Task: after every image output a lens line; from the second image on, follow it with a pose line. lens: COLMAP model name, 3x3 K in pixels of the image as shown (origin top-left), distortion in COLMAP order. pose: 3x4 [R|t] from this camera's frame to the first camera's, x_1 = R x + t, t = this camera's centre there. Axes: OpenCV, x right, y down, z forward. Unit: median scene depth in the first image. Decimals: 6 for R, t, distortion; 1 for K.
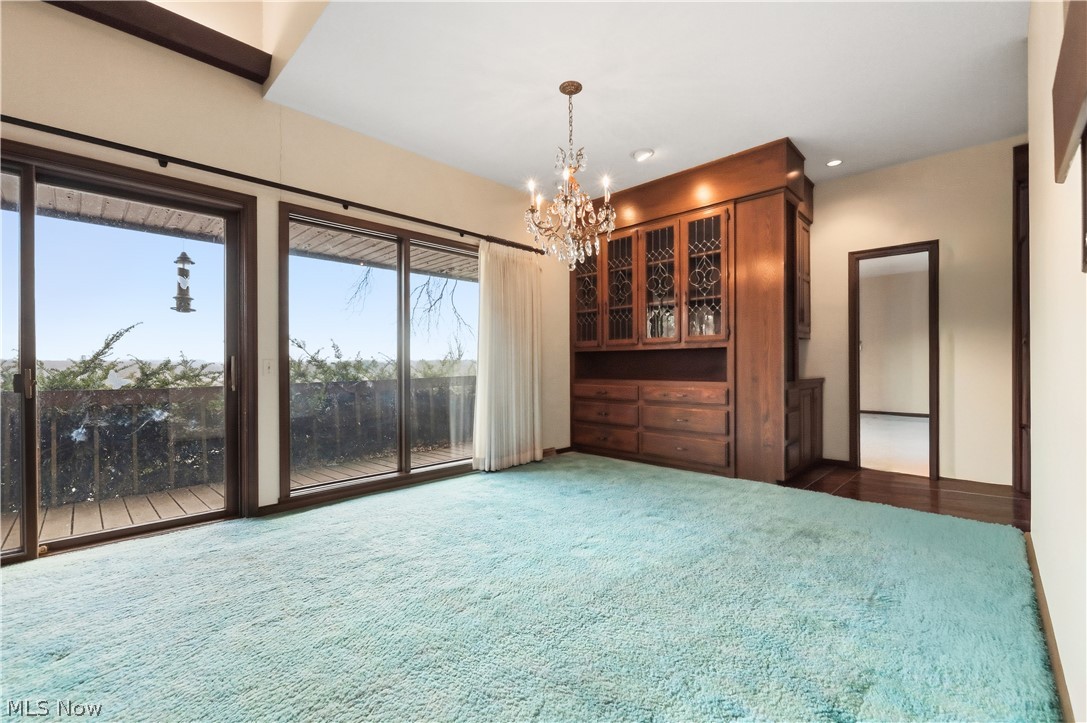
lens RADIAL K [[458.3, 0, 542.7], [0, 458.3, 367.6], [0, 0, 1]] dist [0.003500, -0.000790]
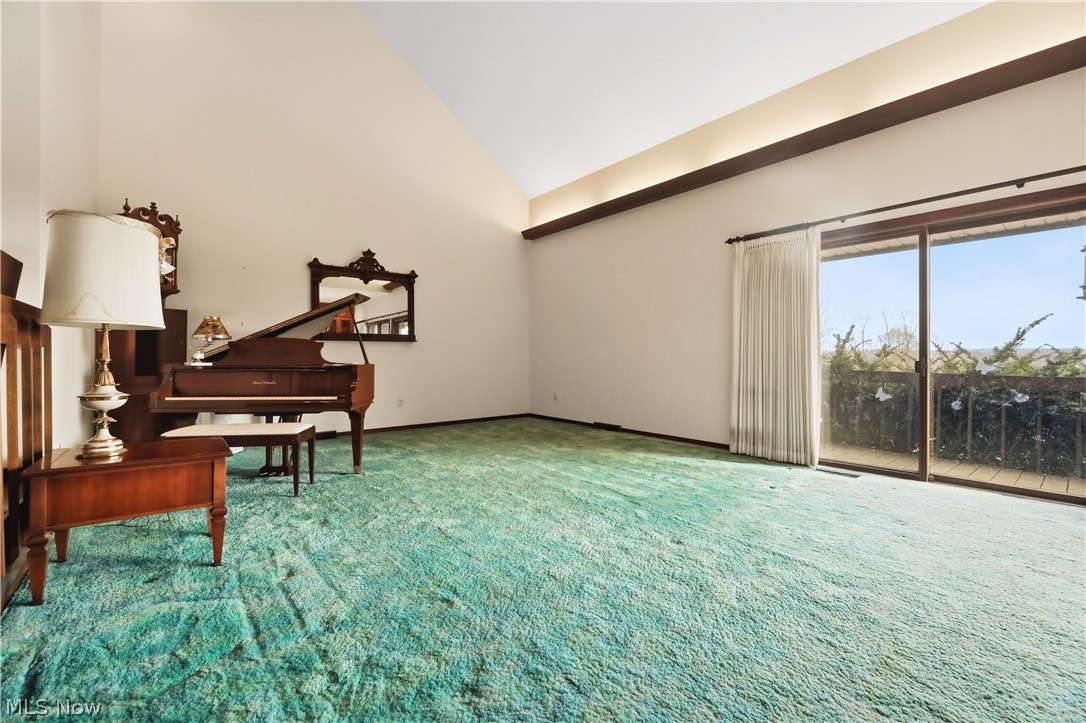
lens RADIAL K [[444.5, 0, 544.0], [0, 444.5, 359.5], [0, 0, 1]] dist [0.002569, 0.000151]
pose [[-0.095351, 0.011841, -0.995373, 0.442341], [-0.001738, 0.999926, 0.012061, -0.006180], [0.995442, 0.002880, -0.095324, -0.115306]]
